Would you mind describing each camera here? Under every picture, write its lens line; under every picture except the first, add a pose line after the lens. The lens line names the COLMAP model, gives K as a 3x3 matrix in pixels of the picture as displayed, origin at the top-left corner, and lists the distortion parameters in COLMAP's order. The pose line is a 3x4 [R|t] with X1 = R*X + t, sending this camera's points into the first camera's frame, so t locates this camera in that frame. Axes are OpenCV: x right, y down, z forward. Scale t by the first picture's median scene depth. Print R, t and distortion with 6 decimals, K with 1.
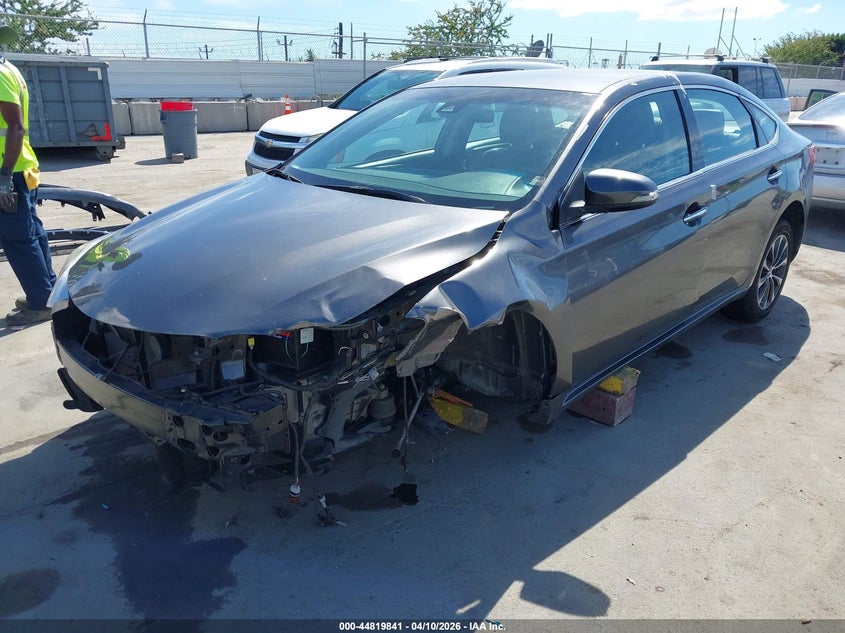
lens RADIAL K [[677.7, 0, 422.5], [0, 677.7, 316.5], [0, 0, 1]] dist [-0.011112, -0.000333]
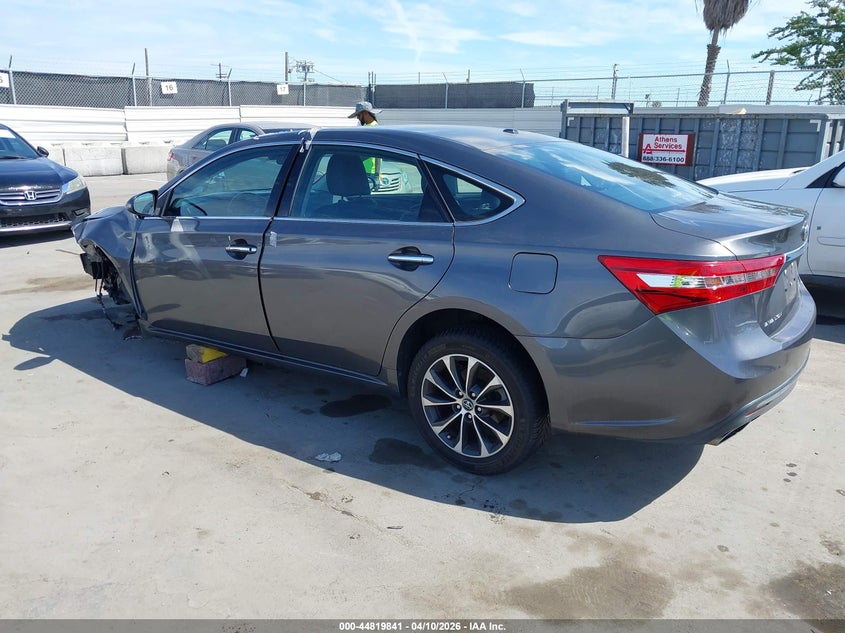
lens RADIAL K [[677.7, 0, 422.5], [0, 677.7, 316.5], [0, 0, 1]] dist [-0.011112, -0.000333]
pose [[0.143576, 0.261999, -0.954328, 1.179424], [-0.339249, 0.918920, 0.201239, -0.268770], [0.929675, 0.294862, 0.220818, 0.835693]]
